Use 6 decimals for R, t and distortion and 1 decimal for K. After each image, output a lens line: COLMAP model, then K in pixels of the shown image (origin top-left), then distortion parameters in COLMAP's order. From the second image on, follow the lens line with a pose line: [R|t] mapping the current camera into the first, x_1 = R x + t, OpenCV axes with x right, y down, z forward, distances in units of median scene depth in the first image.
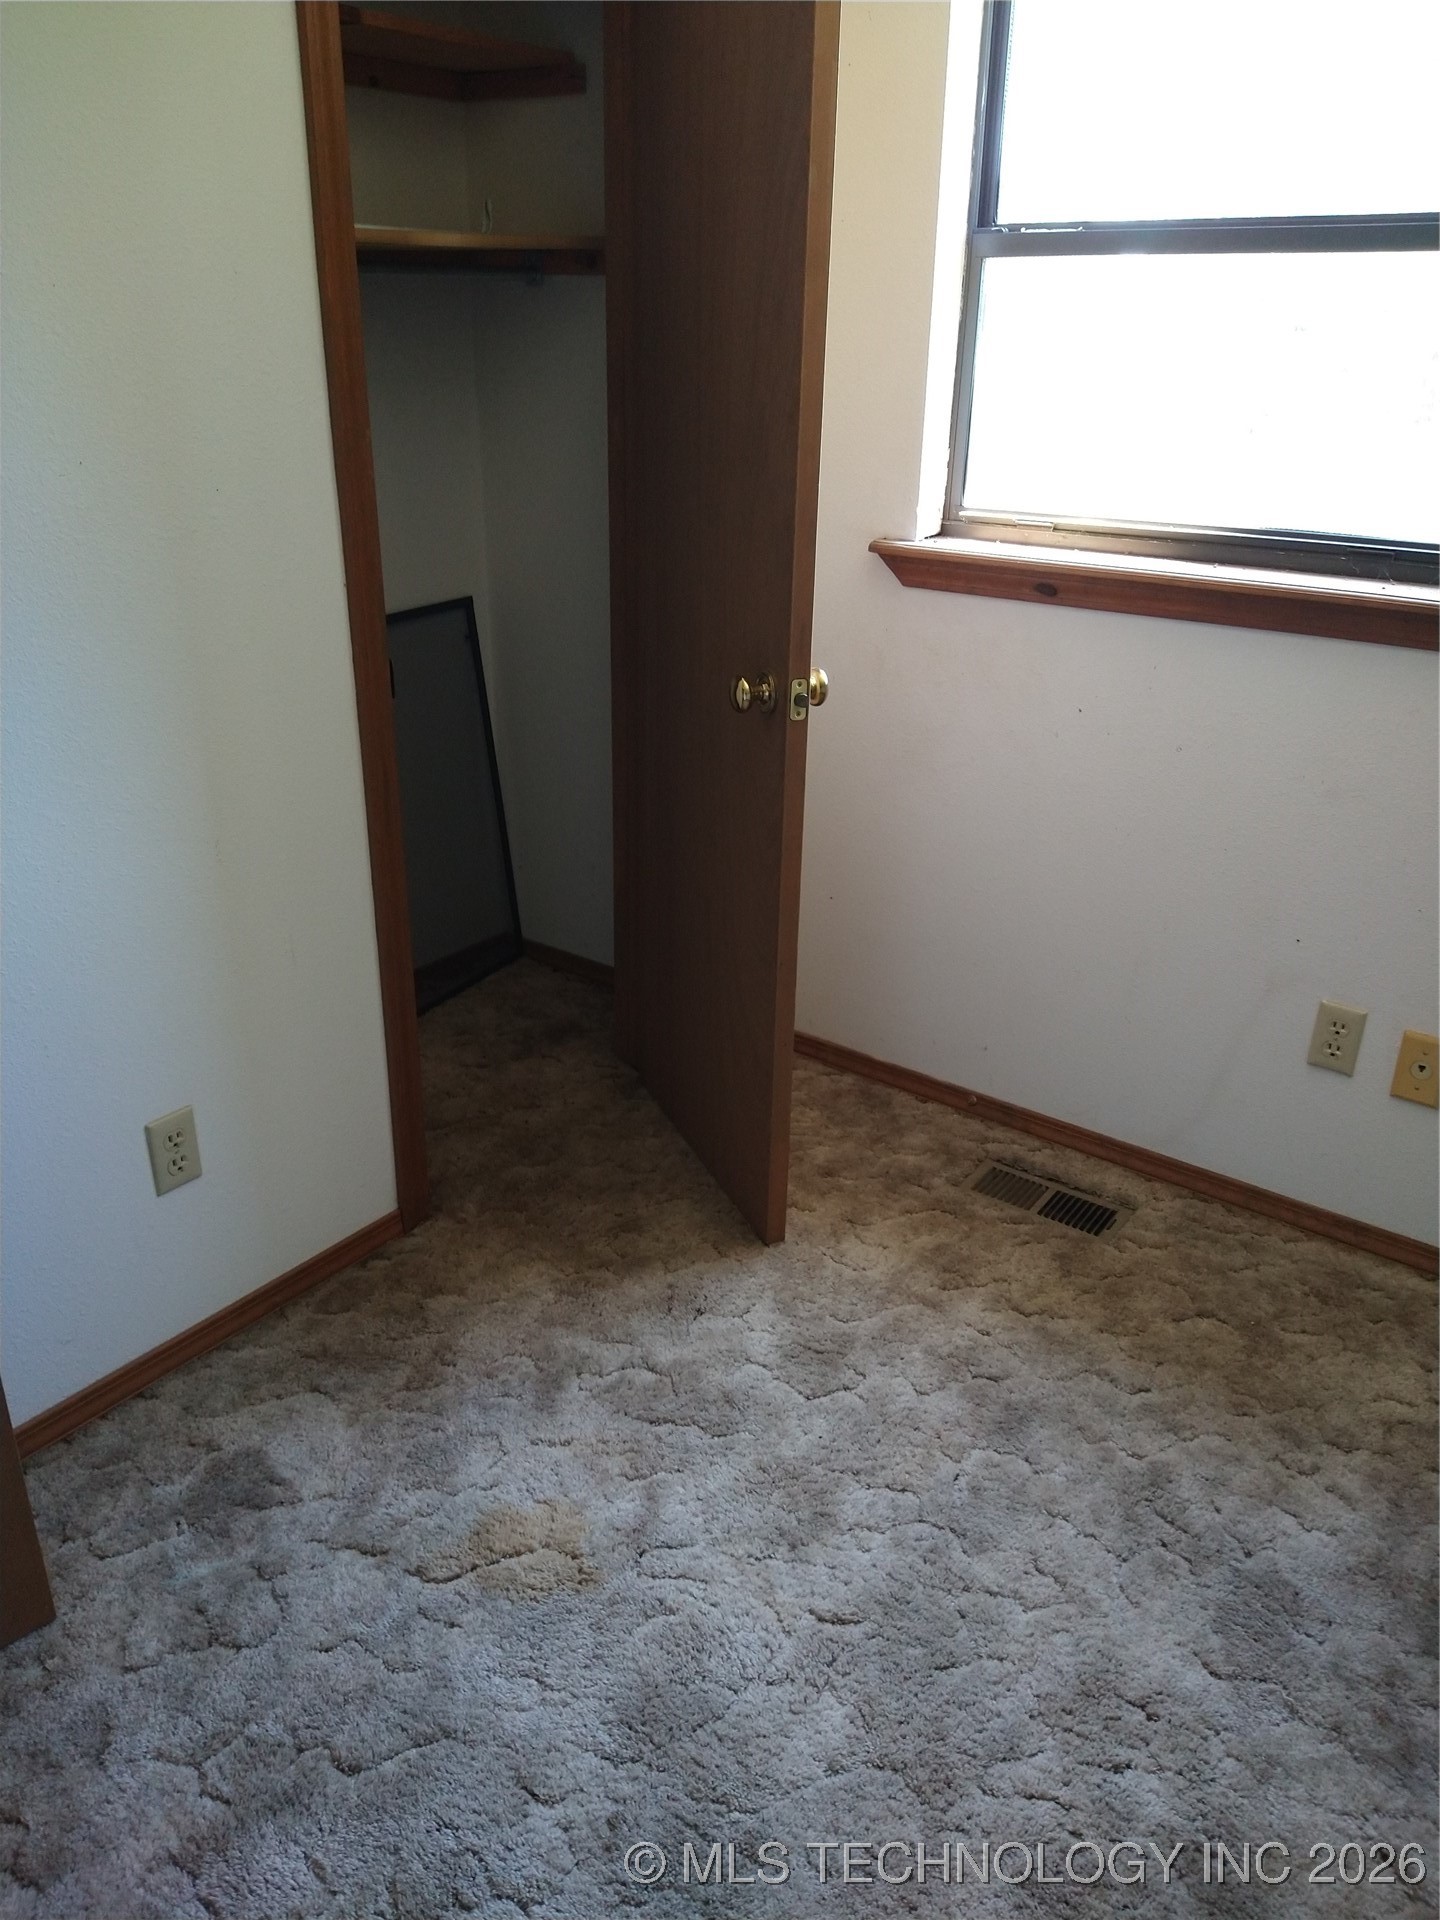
lens RADIAL K [[1461.8, 0, 717.9], [0, 1461.8, 960.1], [0, 0, 1]] dist [0.059503, -0.049469]
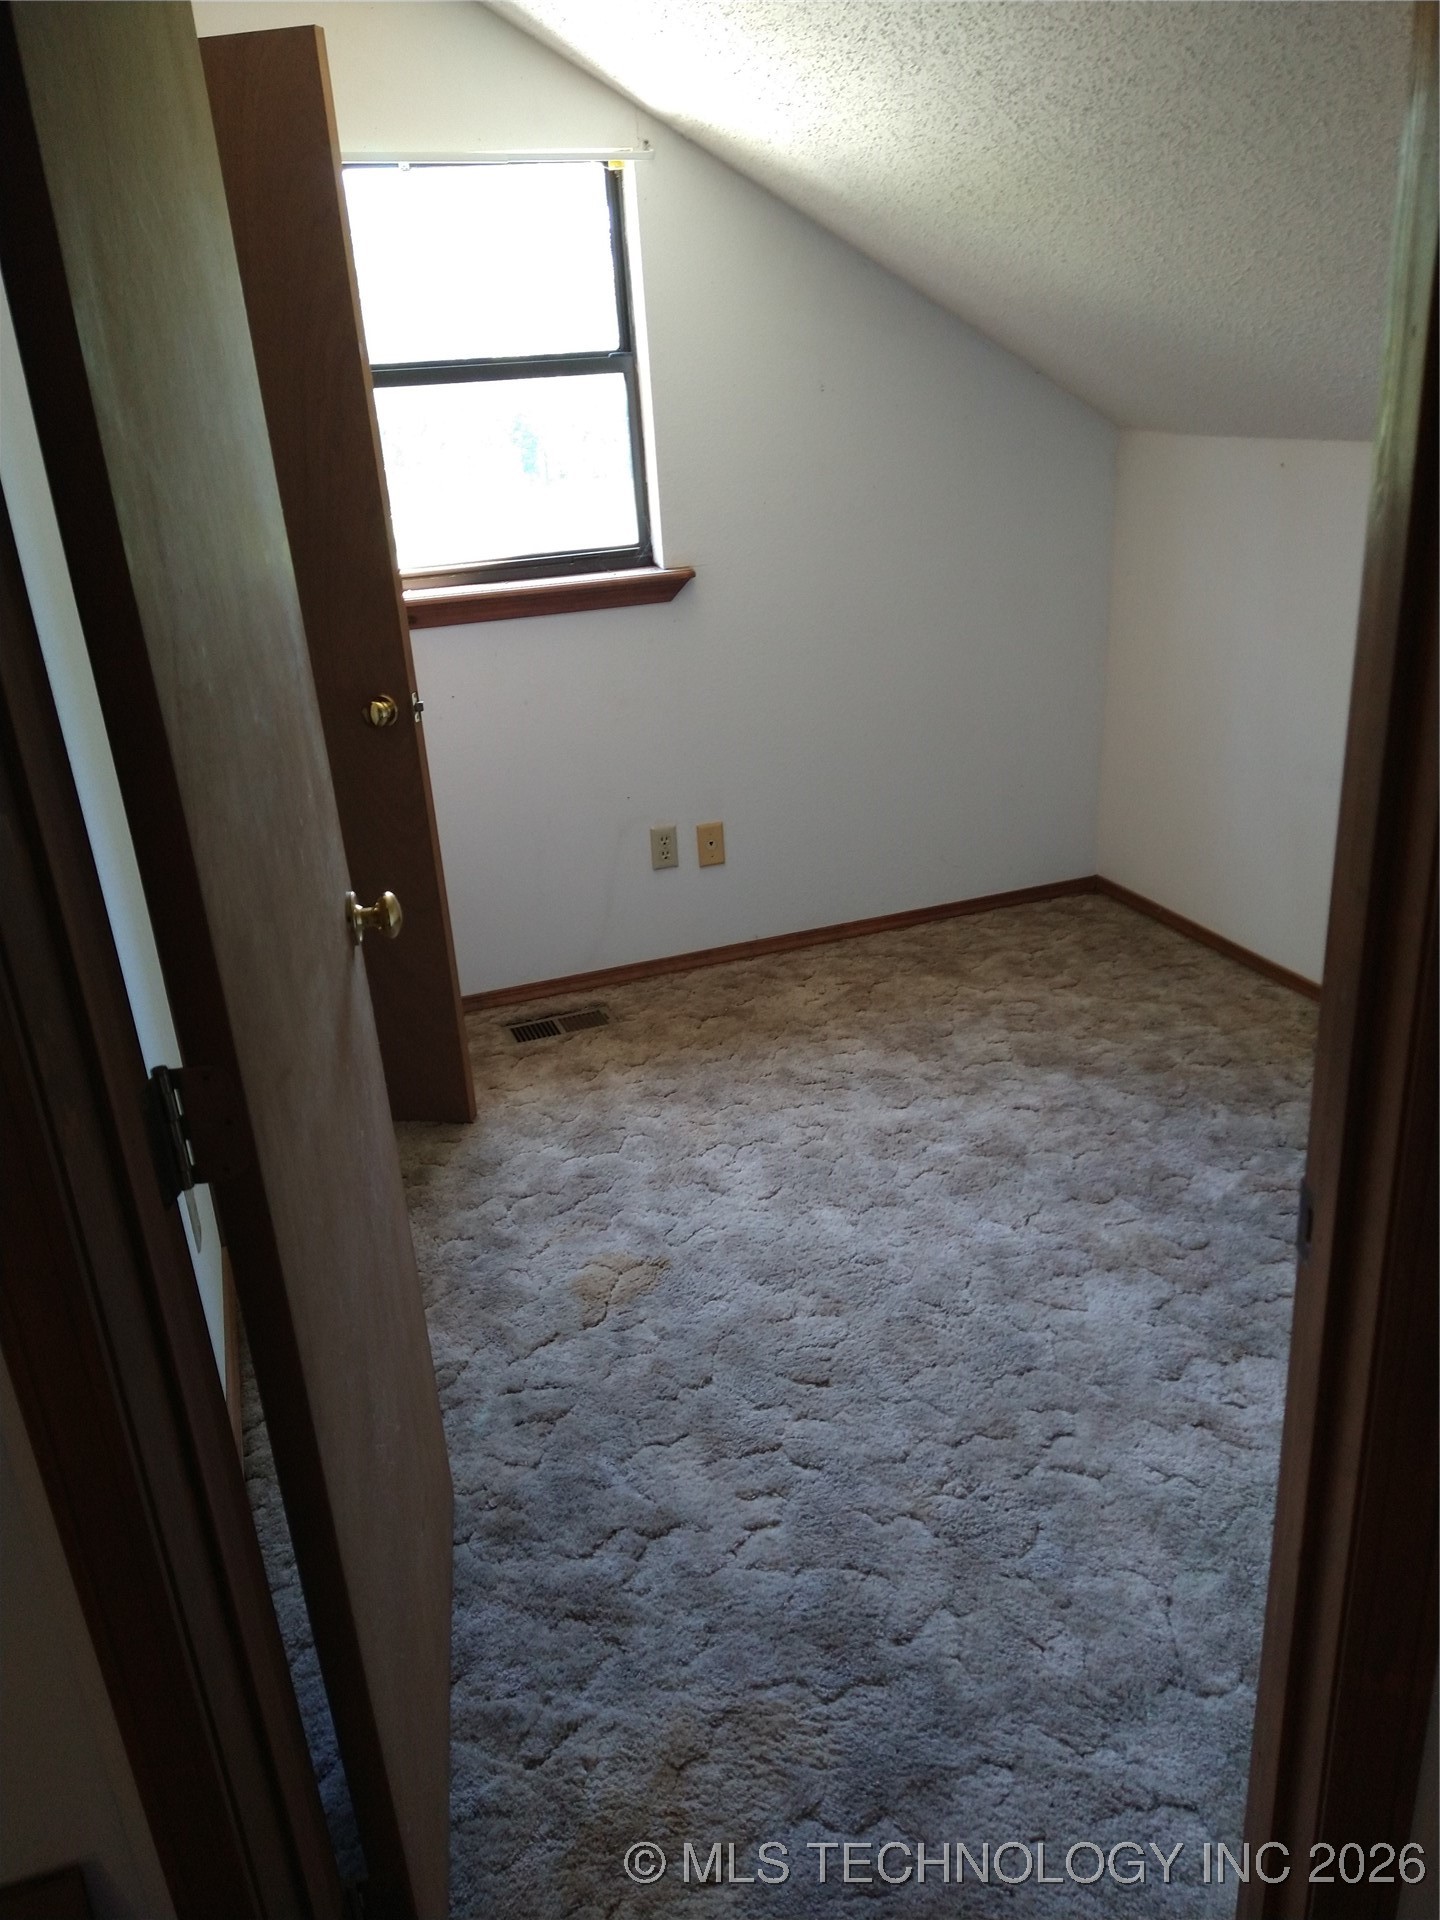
lens RADIAL K [[1461.8, 0, 718.3], [0, 1461.8, 960.8], [0, 0, 1]] dist [0.059503, -0.049469]
pose [[0.539705, -0.358314, 0.761794, -0.948434], [0.406932, 0.903198, 0.136527, -0.034491], [-0.736970, 0.236314, 0.633270, -0.052247]]
